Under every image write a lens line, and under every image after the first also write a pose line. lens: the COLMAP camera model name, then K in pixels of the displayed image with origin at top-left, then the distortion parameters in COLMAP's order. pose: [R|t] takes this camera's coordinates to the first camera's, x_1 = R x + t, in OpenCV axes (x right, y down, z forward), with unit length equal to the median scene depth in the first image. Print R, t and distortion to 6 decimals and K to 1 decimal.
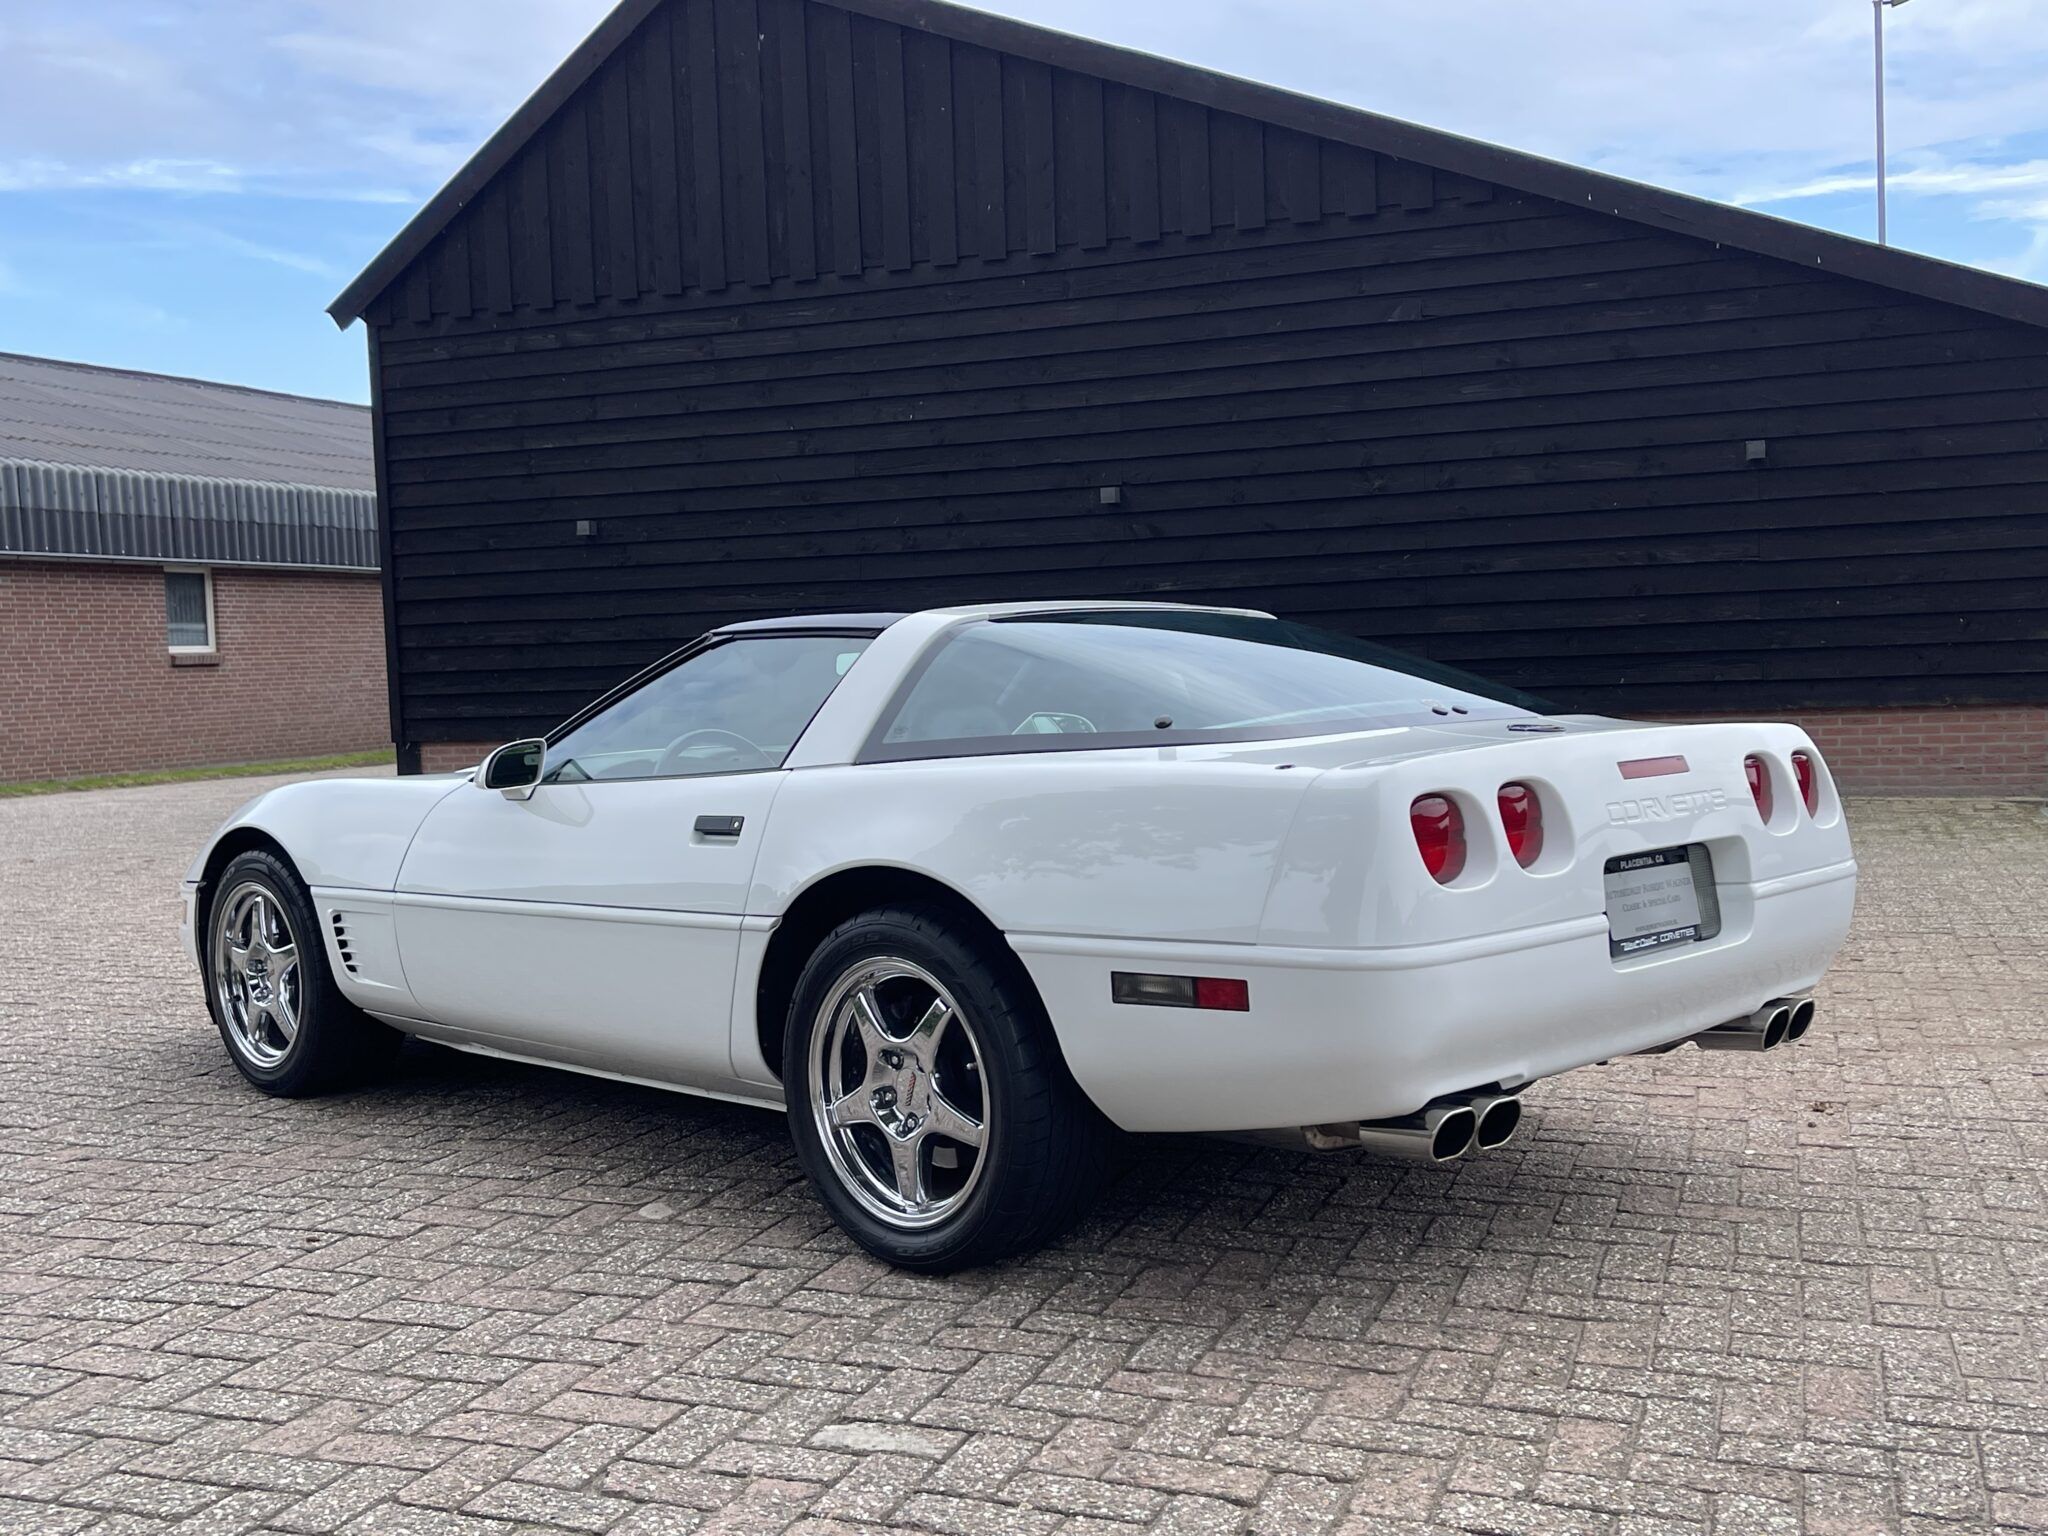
lens RADIAL K [[2083.8, 0, 1033.3], [0, 2083.8, 777.2], [0, 0, 1]] dist [0.069439, -0.134451]
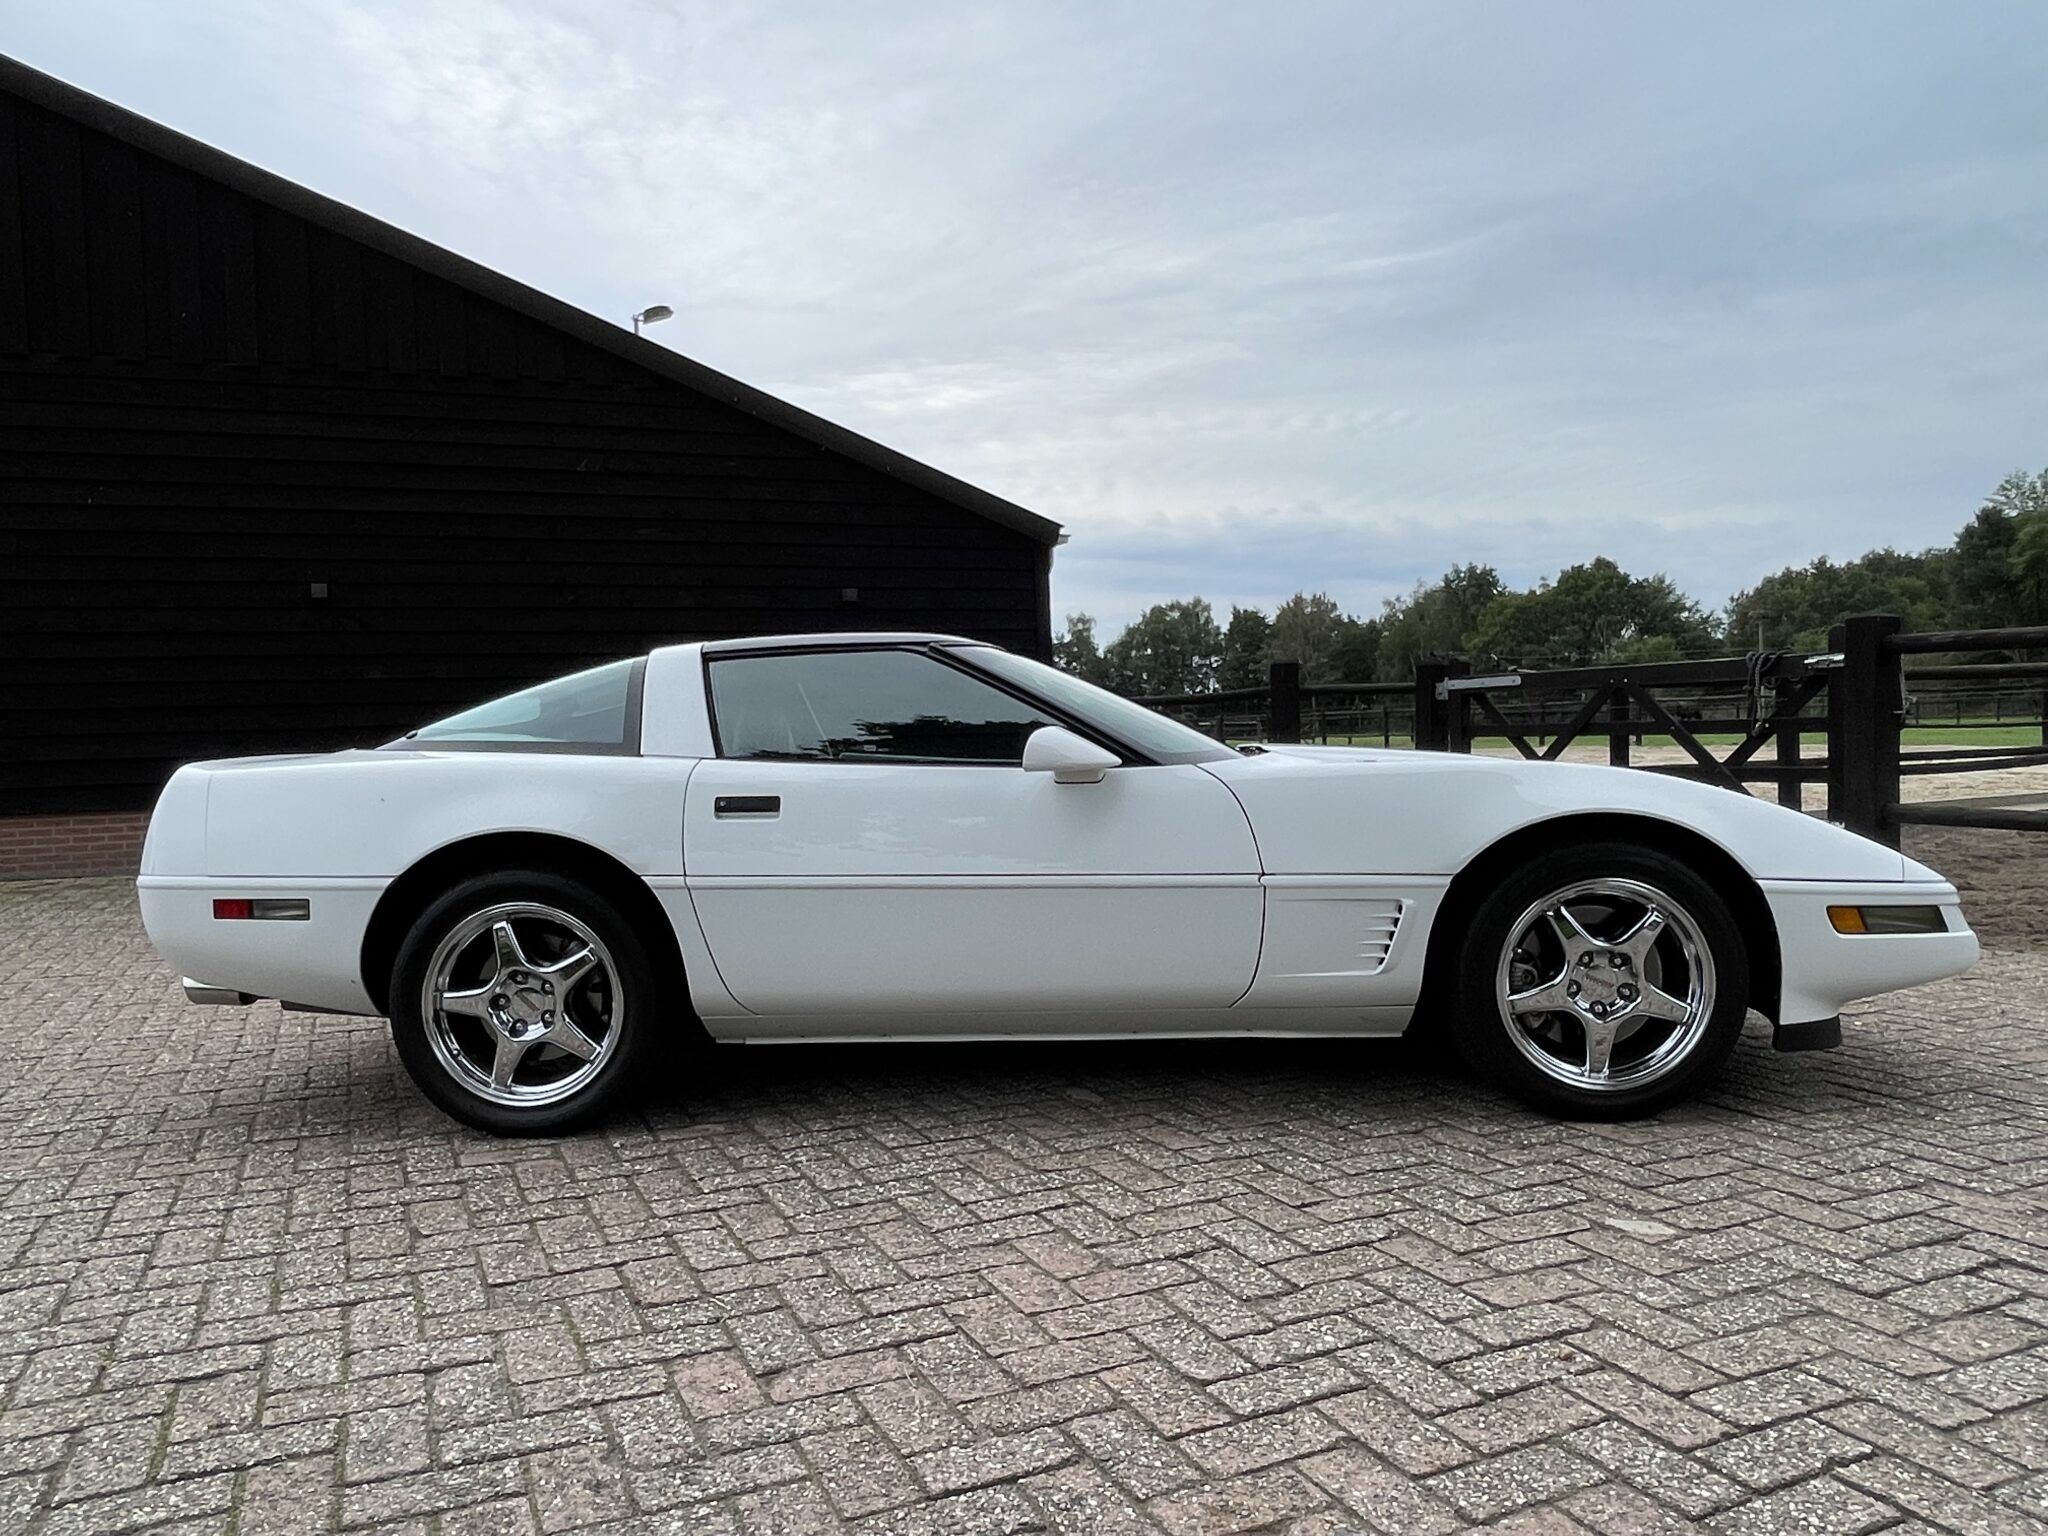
lens RADIAL K [[1447.6, 0, 986.4], [0, 1447.6, 773.5], [0, 0, 1]] dist [0.022733, -0.045758]
pose [[0.733636, -0.005371, 0.679522, -0.591037], [0.043750, 0.998267, -0.039344, 0.017844], [-0.678133, 0.058593, 0.732600, 0.526188]]
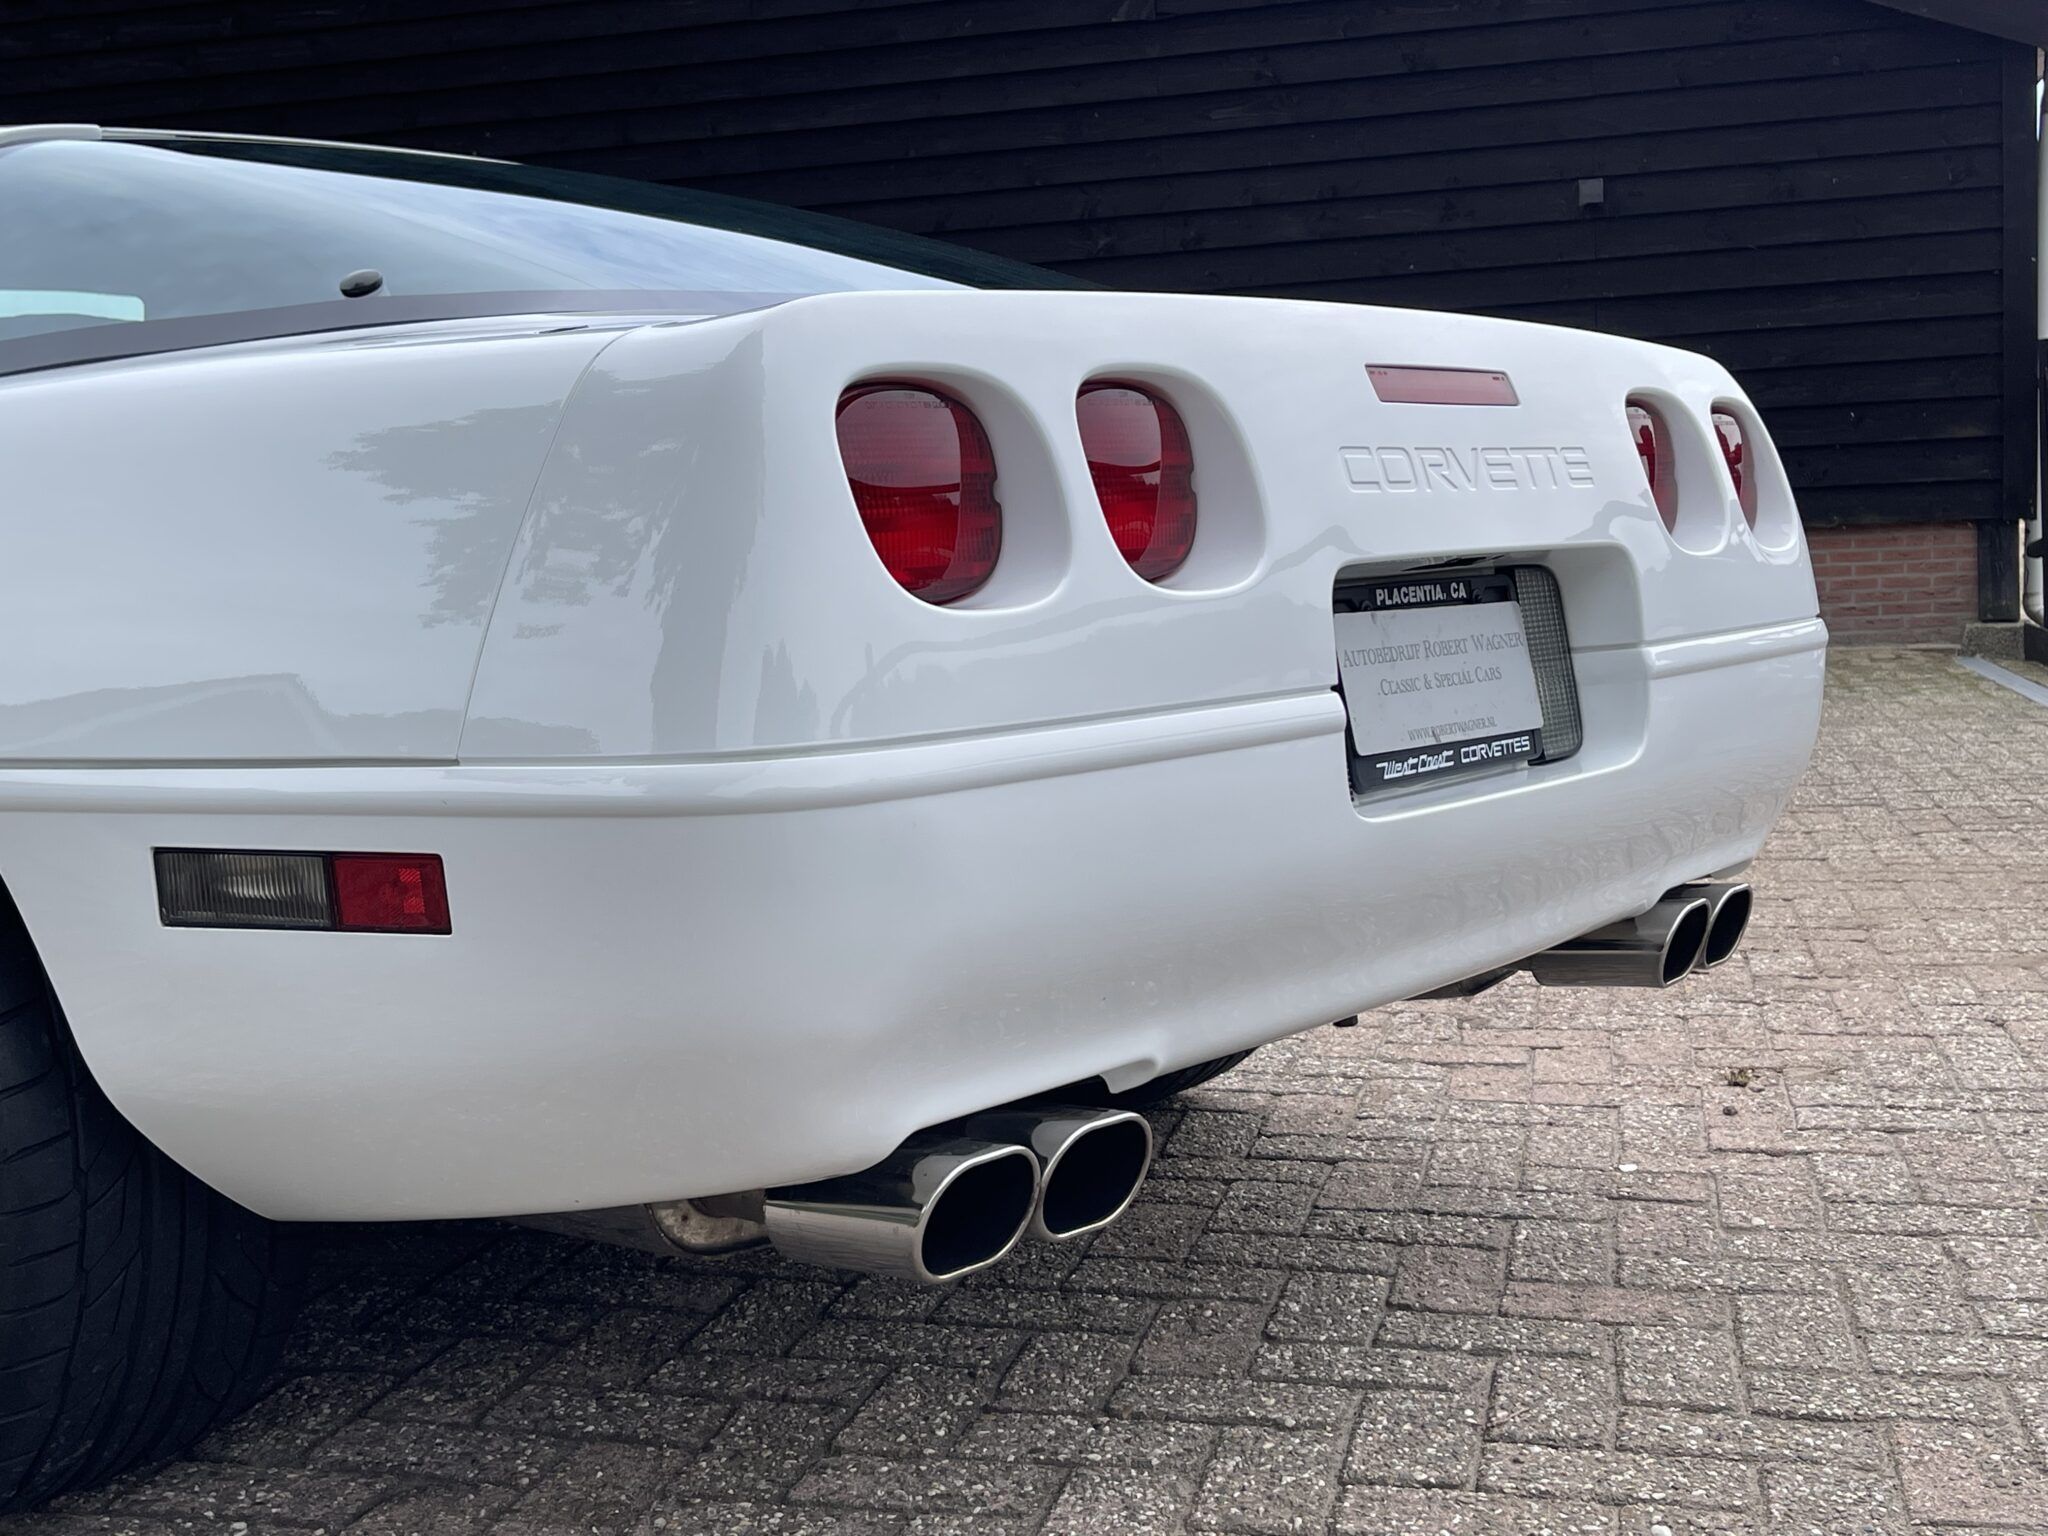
lens RADIAL K [[2463.7, 0, 1031.5], [0, 2463.7, 769.7], [0, 0, 1]] dist [0.116744, -0.314452]
pose [[0.993407, -0.020403, 0.112808, 0.088851], [0.016310, 0.999179, 0.037091, 0.036800], [-0.113472, -0.035006, 0.992924, 0.290699]]
